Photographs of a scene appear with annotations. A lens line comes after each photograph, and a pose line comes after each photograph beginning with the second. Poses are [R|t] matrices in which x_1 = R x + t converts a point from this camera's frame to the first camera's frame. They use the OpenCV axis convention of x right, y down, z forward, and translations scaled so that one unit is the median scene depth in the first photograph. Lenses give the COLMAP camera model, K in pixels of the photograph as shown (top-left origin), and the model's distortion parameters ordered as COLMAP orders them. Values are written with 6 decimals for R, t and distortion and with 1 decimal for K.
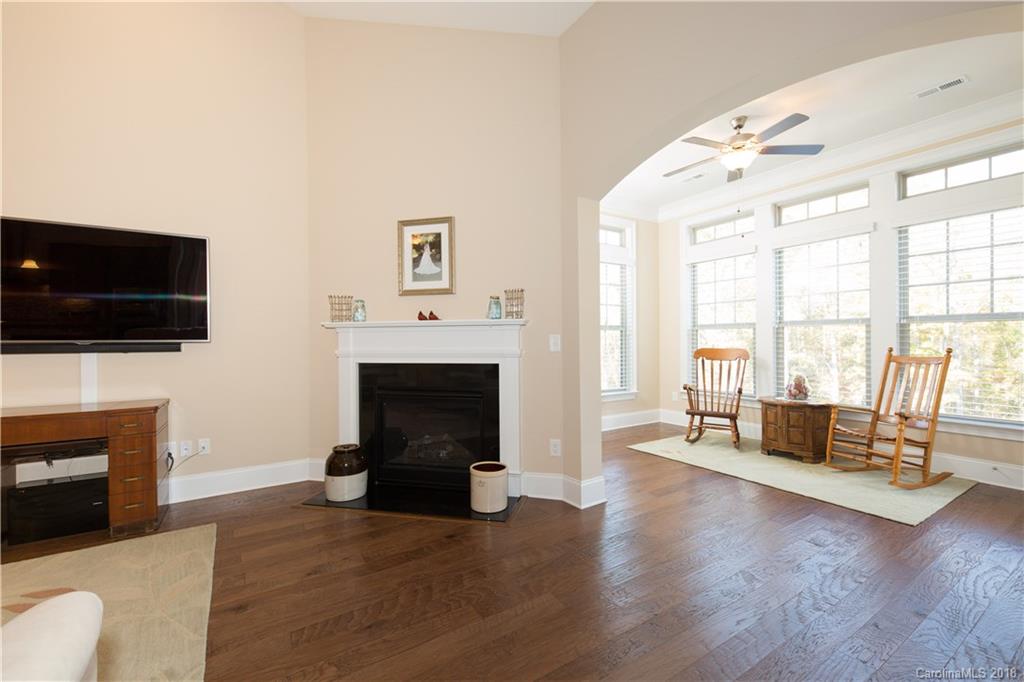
lens RADIAL K [[429.3, 0, 510.8], [0, 429.3, 342.4], [0, 0, 1]] dist [0.008940, -0.001014]
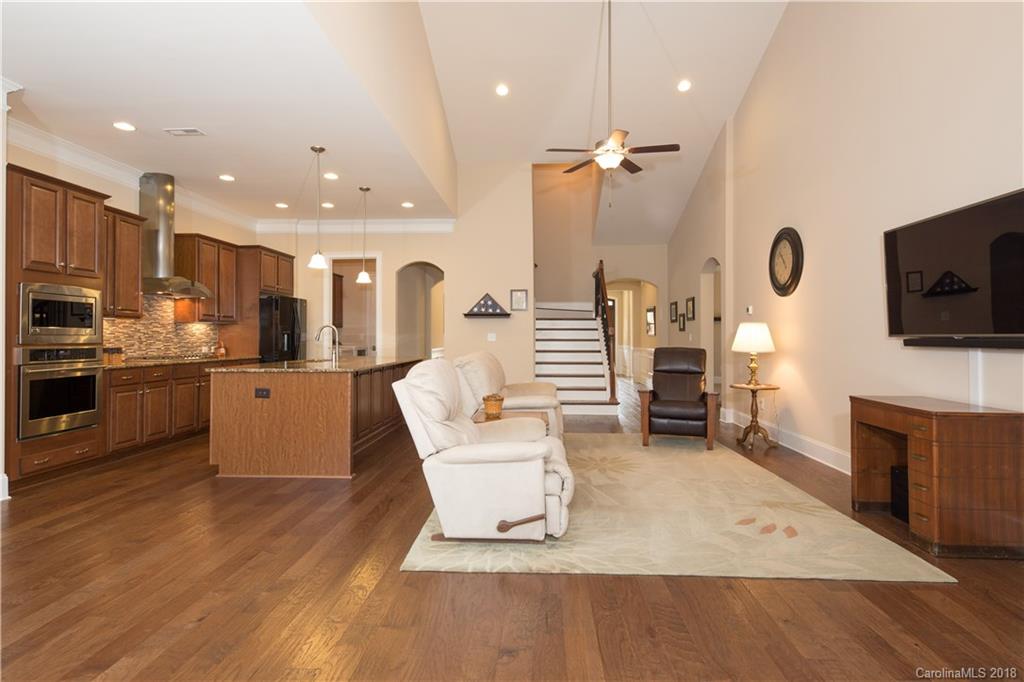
lens RADIAL K [[539.5, 0, 512.1], [0, 539.5, 330.6], [0, 0, 1]] dist [0.010122, 0.000449]
pose [[-0.587608, -0.005170, -0.809129, 0.429548], [-0.001659, 0.999985, -0.005185, -0.005524], [0.809144, -0.001705, -0.587608, 0.754789]]
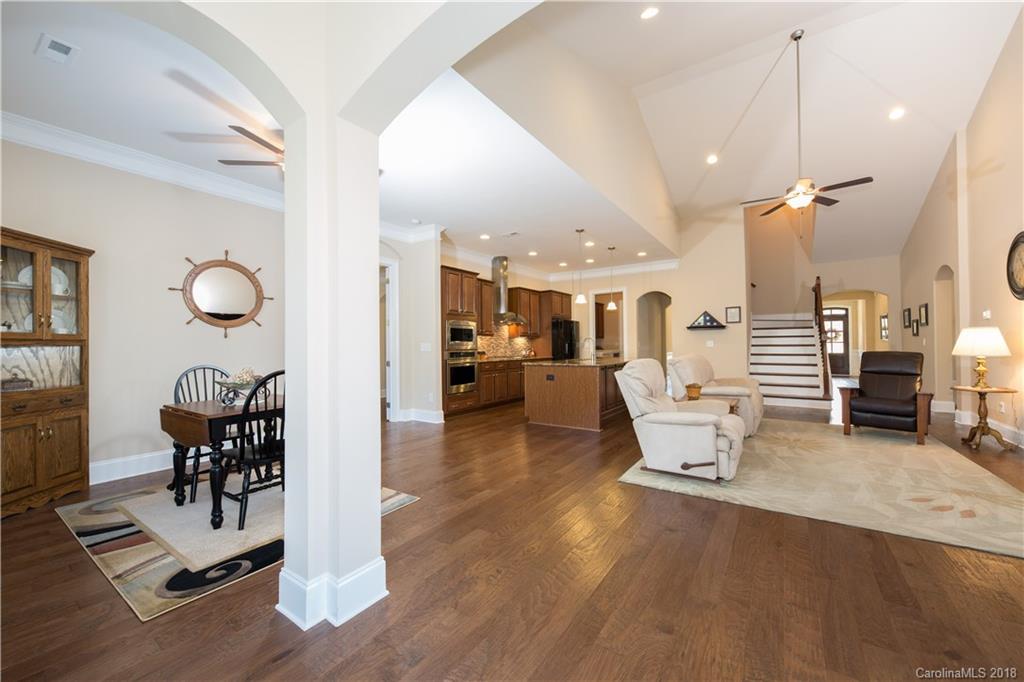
lens RADIAL K [[388.9, 0, 514.7], [0, 388.9, 342.3], [0, 0, 1]] dist [0.002456, 0.000100]
pose [[-0.923771, 0.010888, -0.382790, 0.493058], [0.012308, 0.999923, -0.001260, -0.008580], [0.382747, -0.005875, -0.923834, 0.962423]]
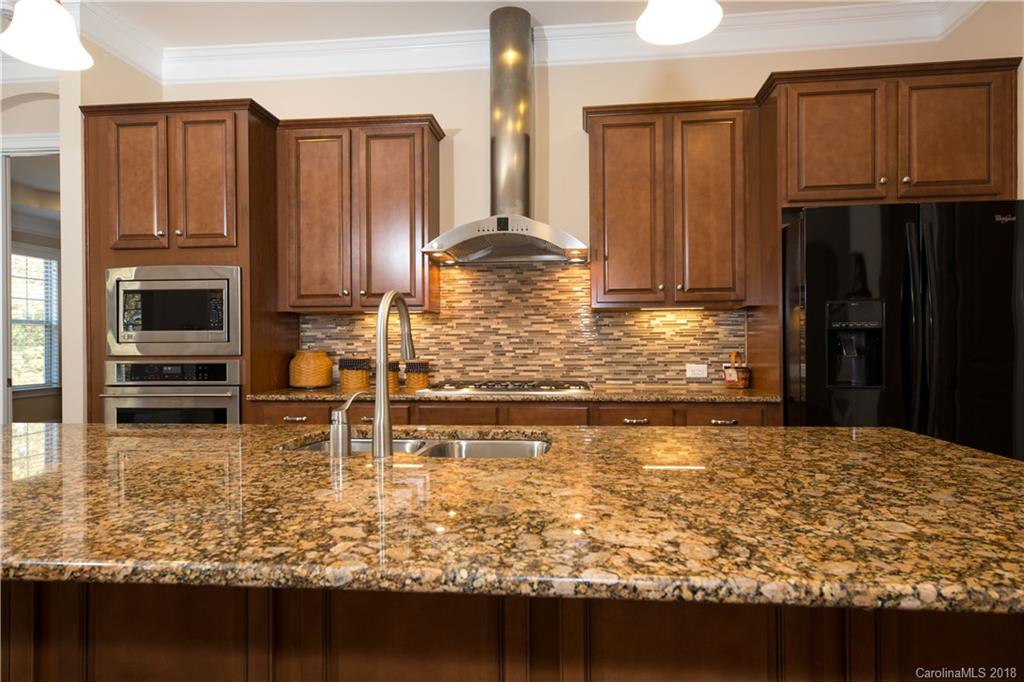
lens RADIAL K [[617.1, 0, 513.3], [0, 617.1, 345.0], [0, 0, 1]] dist [-0.010970, -0.001676]
pose [[-0.782258, 0.008522, 0.622896, -0.997535], [0.014286, 0.999889, 0.004261, 0.007875], [-0.622790, 0.012232, -0.782293, -0.463735]]
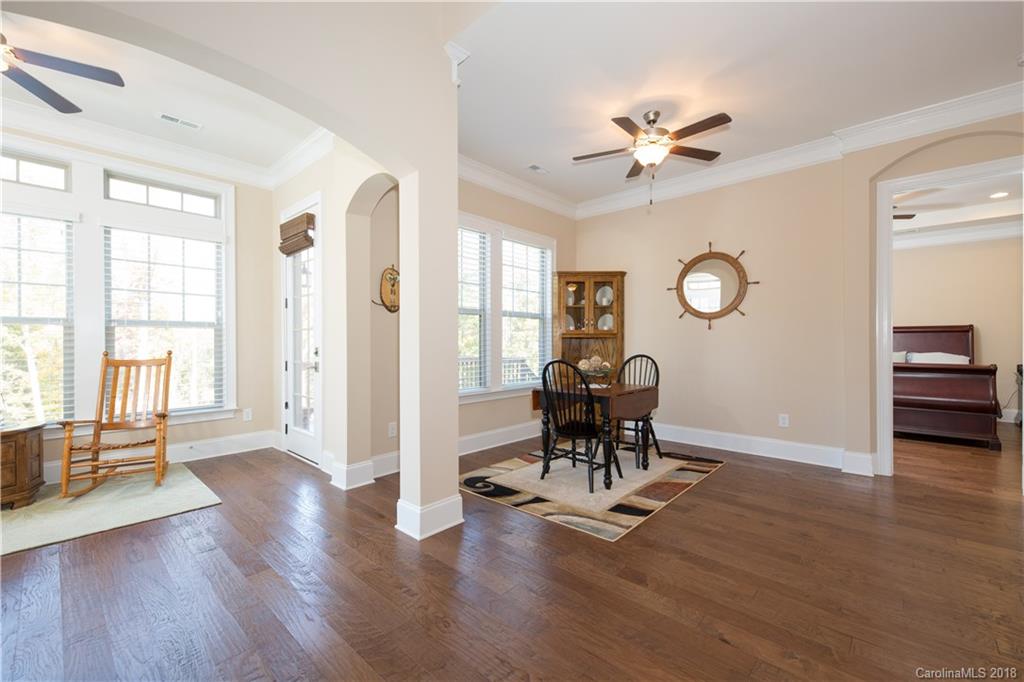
lens RADIAL K [[429.3, 0, 517.3], [0, 429.3, 340.1], [0, 0, 1]] dist [0.008940, -0.001014]
pose [[-0.254532, 0.009031, 0.967022, -0.309511], [0.008906, 0.999936, -0.006994, 0.002272], [-0.967023, 0.006832, -0.254596, 0.414615]]
